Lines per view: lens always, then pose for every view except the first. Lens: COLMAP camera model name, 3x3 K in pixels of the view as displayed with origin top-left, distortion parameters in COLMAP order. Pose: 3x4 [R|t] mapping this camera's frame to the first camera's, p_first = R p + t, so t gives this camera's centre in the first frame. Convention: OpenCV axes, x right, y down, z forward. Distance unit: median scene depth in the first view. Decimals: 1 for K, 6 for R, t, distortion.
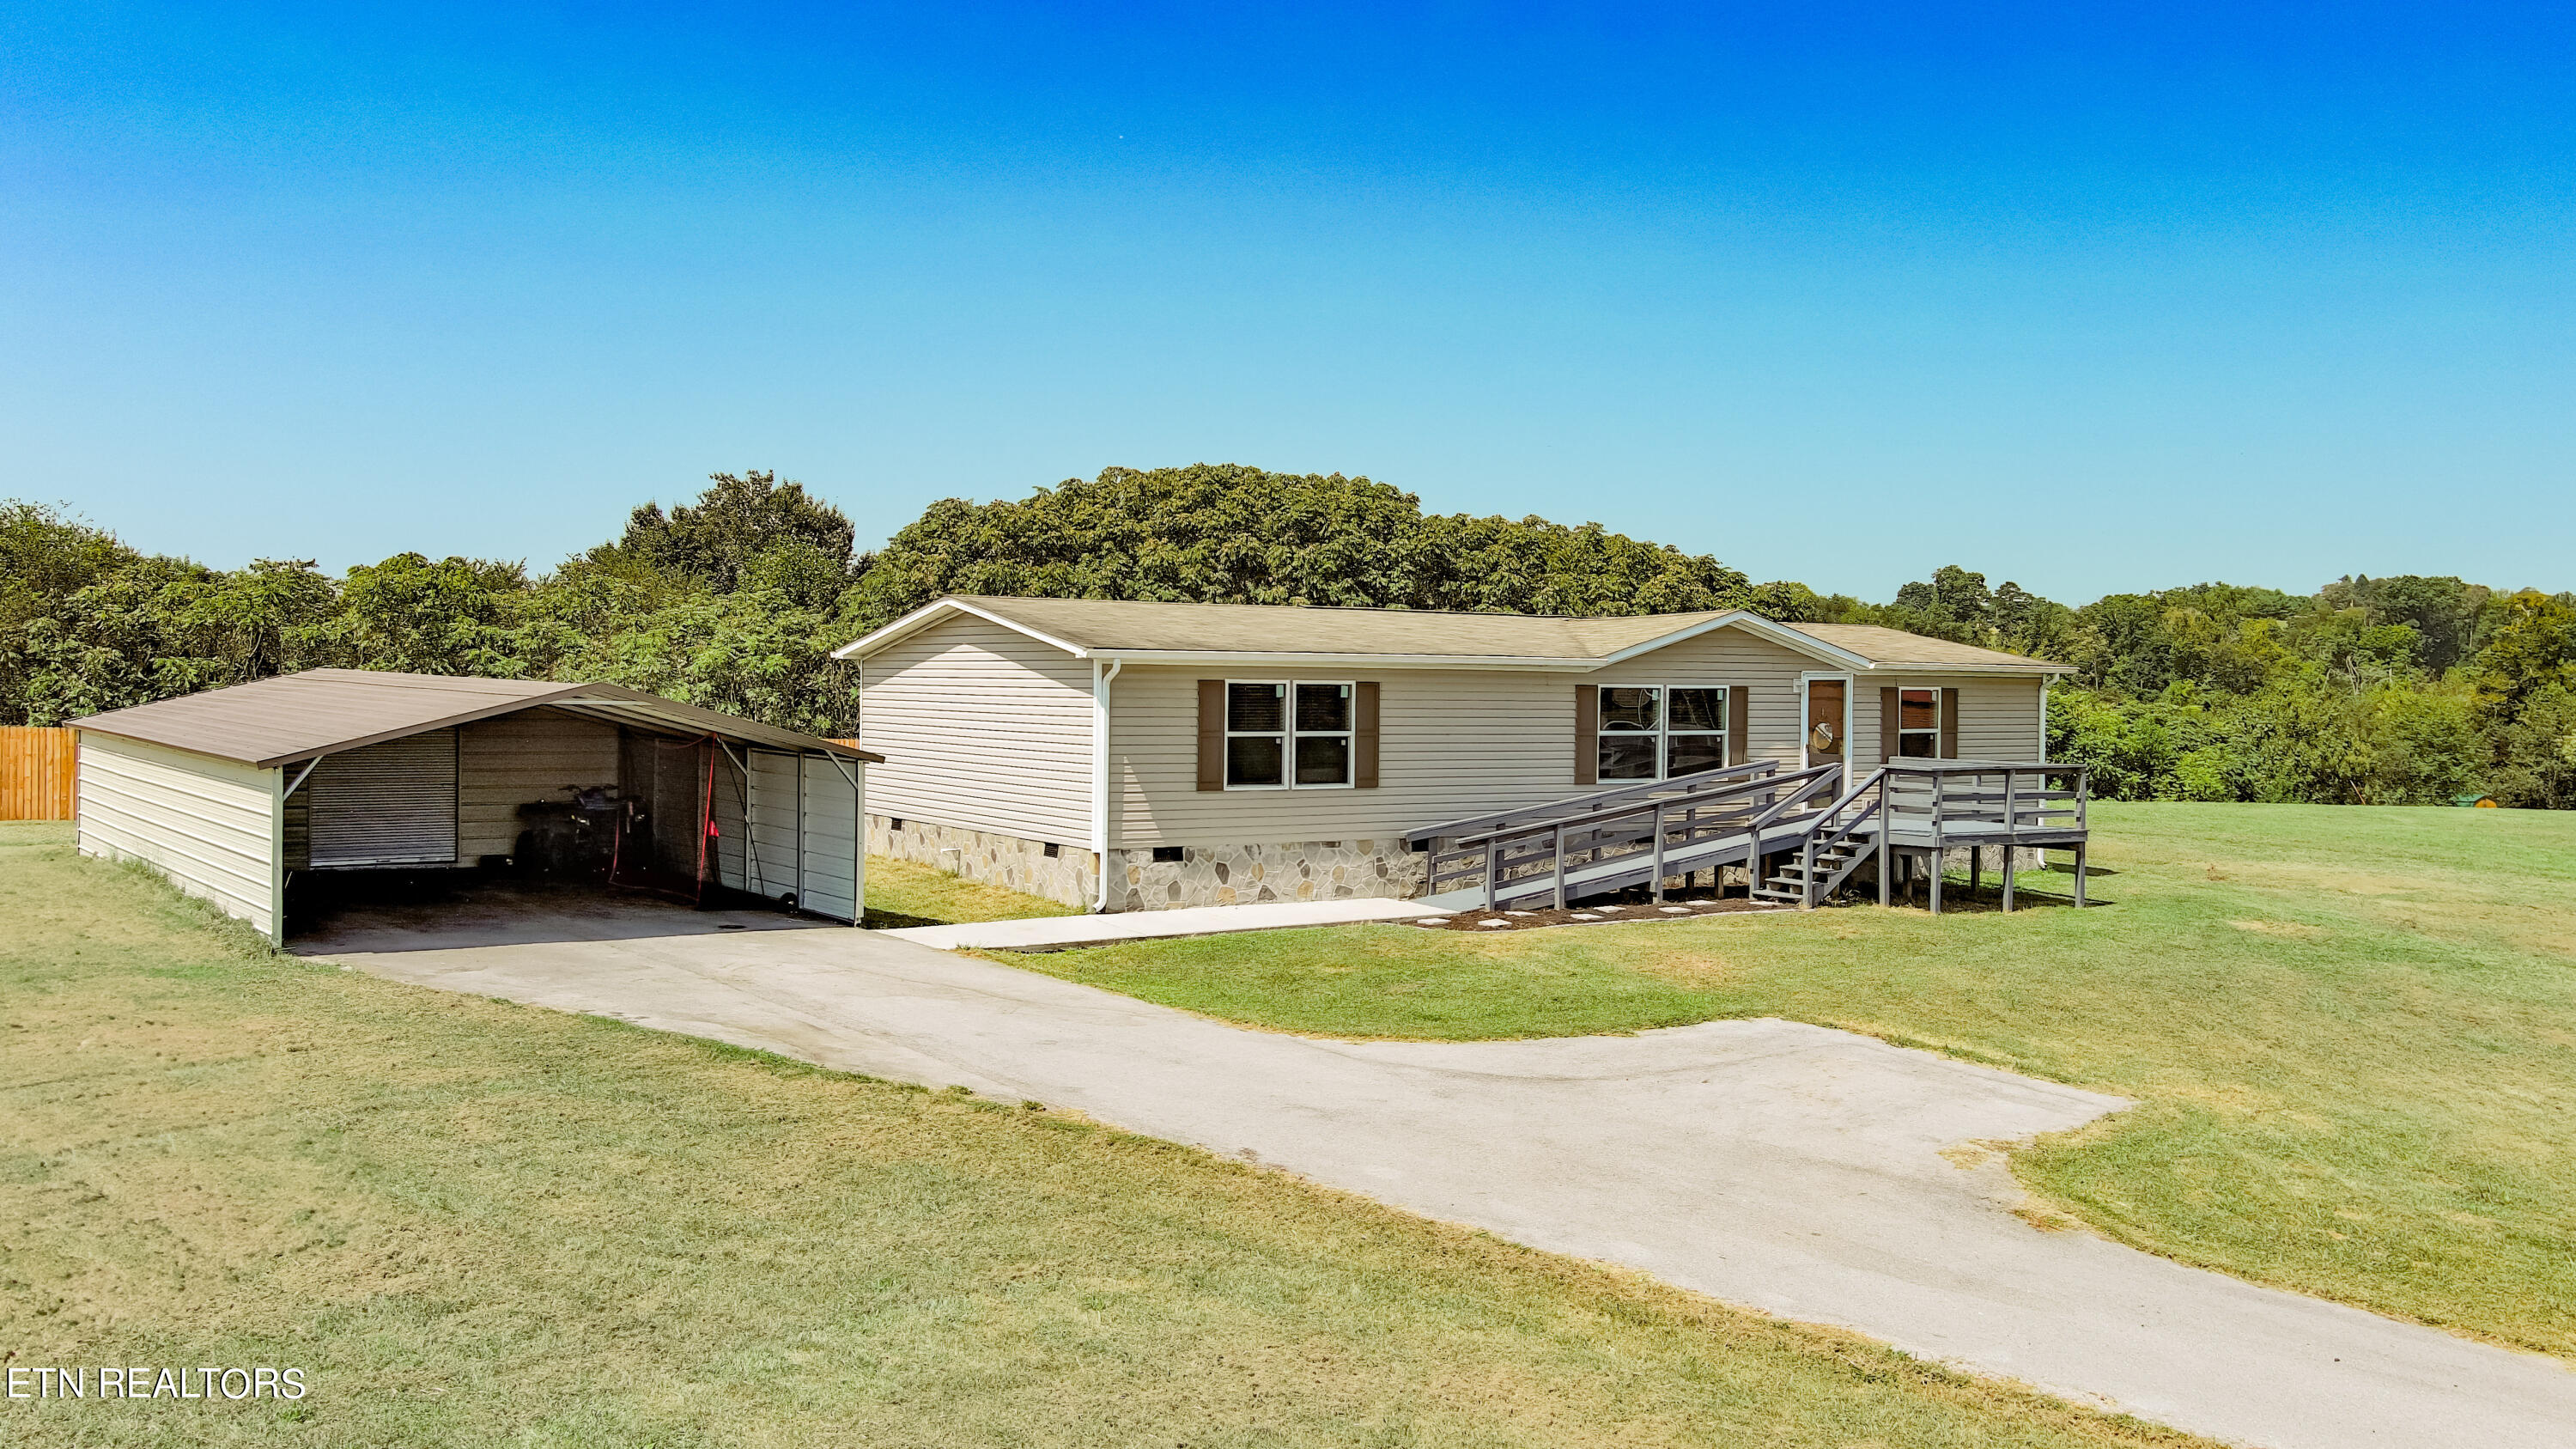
lens RADIAL K [[2130.5, 0, 1349.7], [0, 2130.5, 725.2], [0, 0, 1]] dist [0.046015, -0.000361]
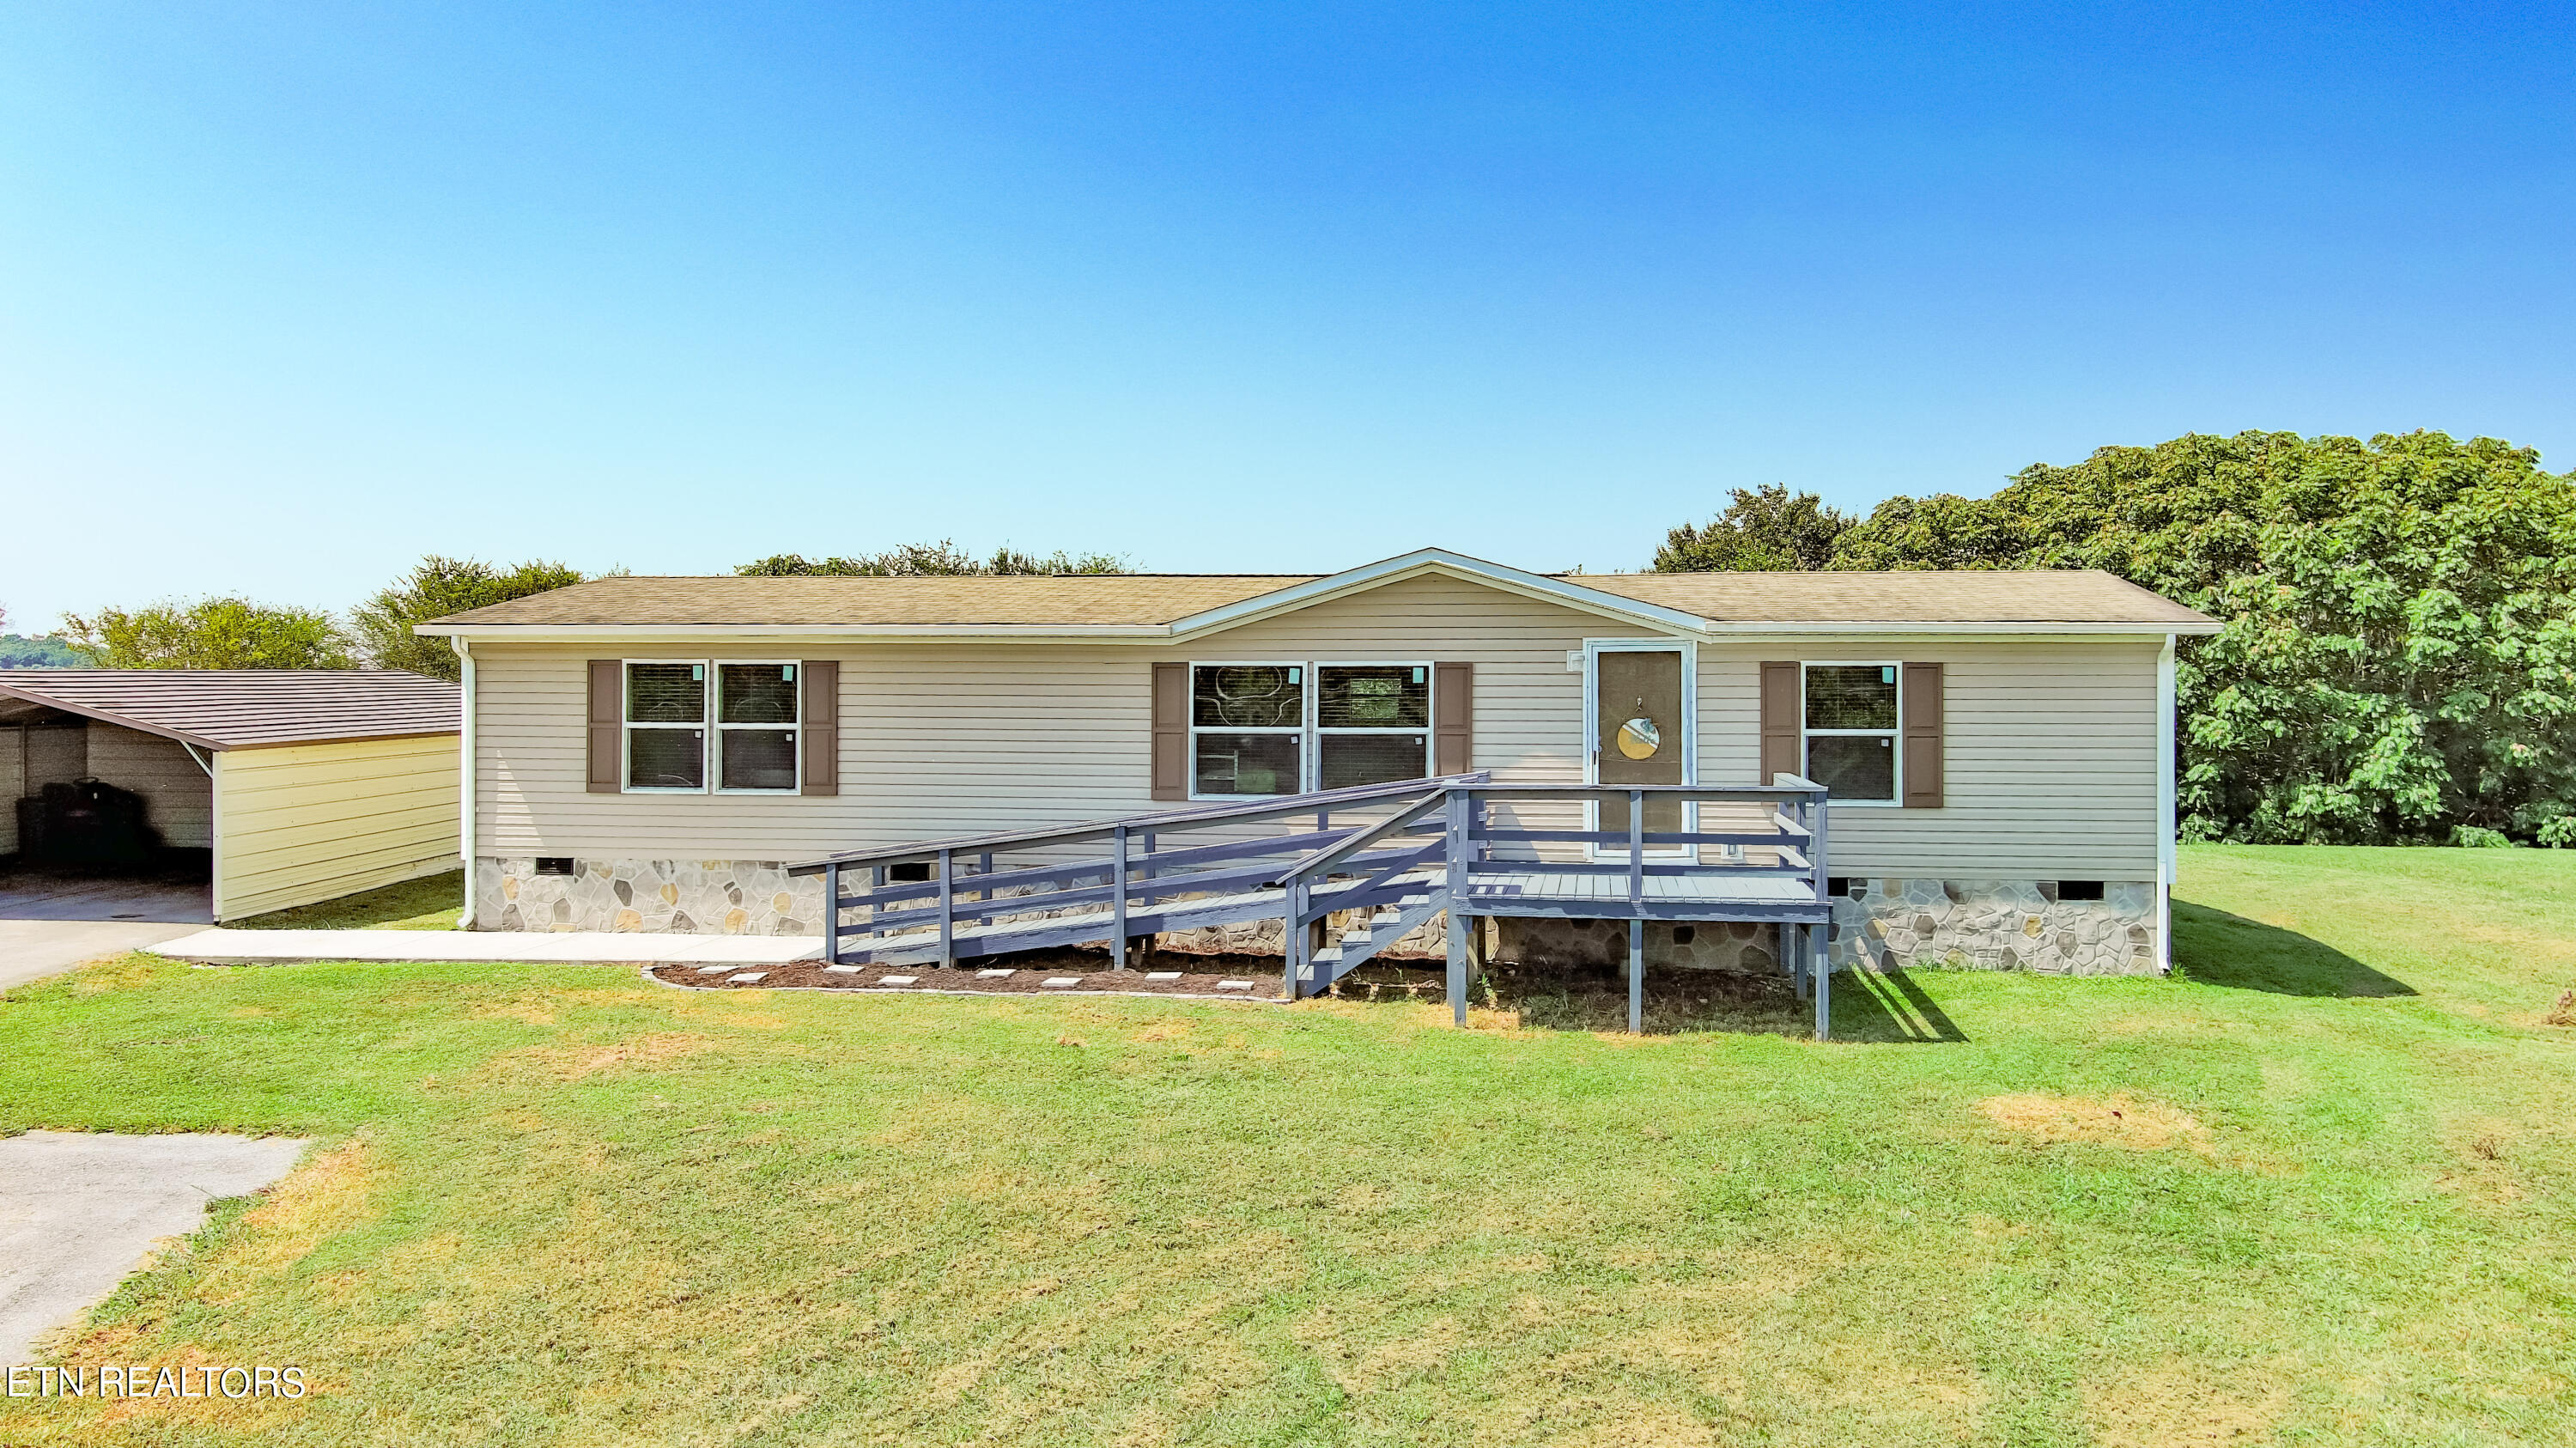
lens RADIAL K [[2047.9, 0, 1291.4], [0, 2047.9, 691.0], [0, 0, 1]] dist [0.034538, -0.066613]
pose [[0.760676, -0.010162, -0.649052, 0.626842], [-0.008598, 0.999632, -0.025728, 0.008819], [0.649074, 0.025151, 0.760309, 0.532697]]
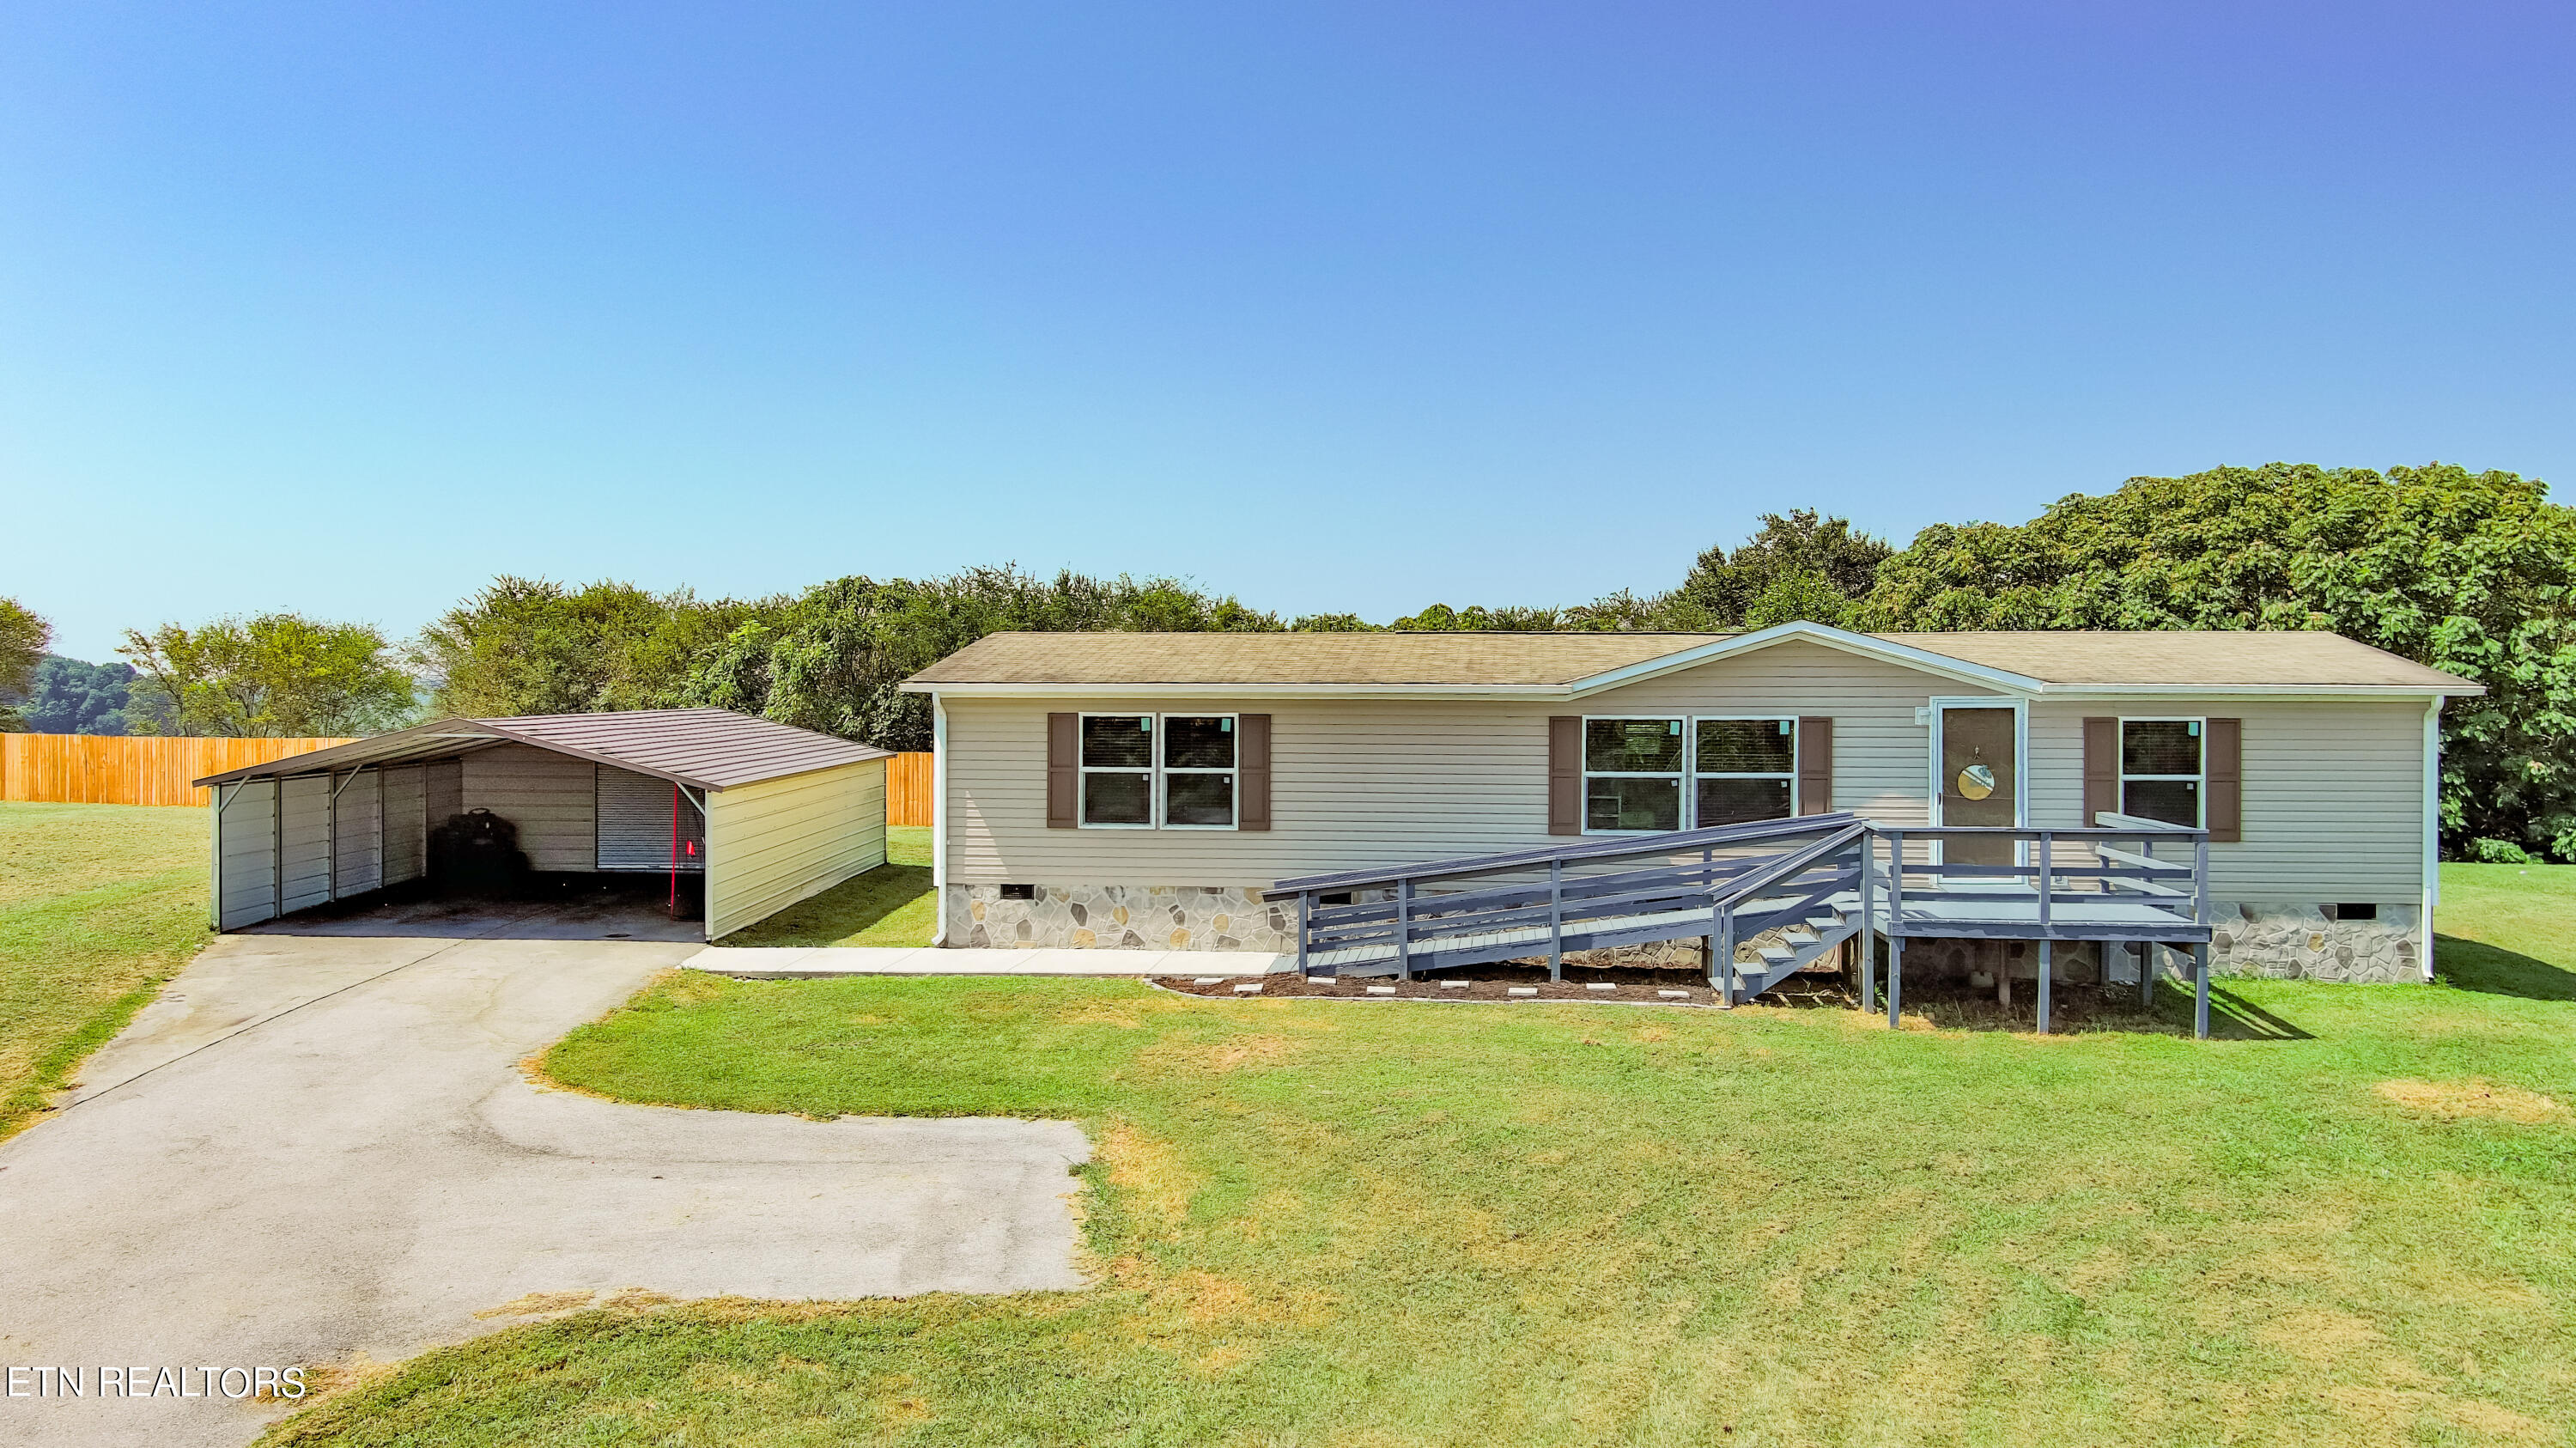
lens RADIAL K [[2037.6, 0, 1288.0], [0, 2037.6, 724.0], [0, 0, 1]] dist [0.037408, -0.066938]
pose [[0.774947, -0.002034, -0.632023, 0.564643], [-0.007943, 0.999884, -0.012958, -0.004807], [0.631976, 0.015062, 0.774841, 0.331470]]
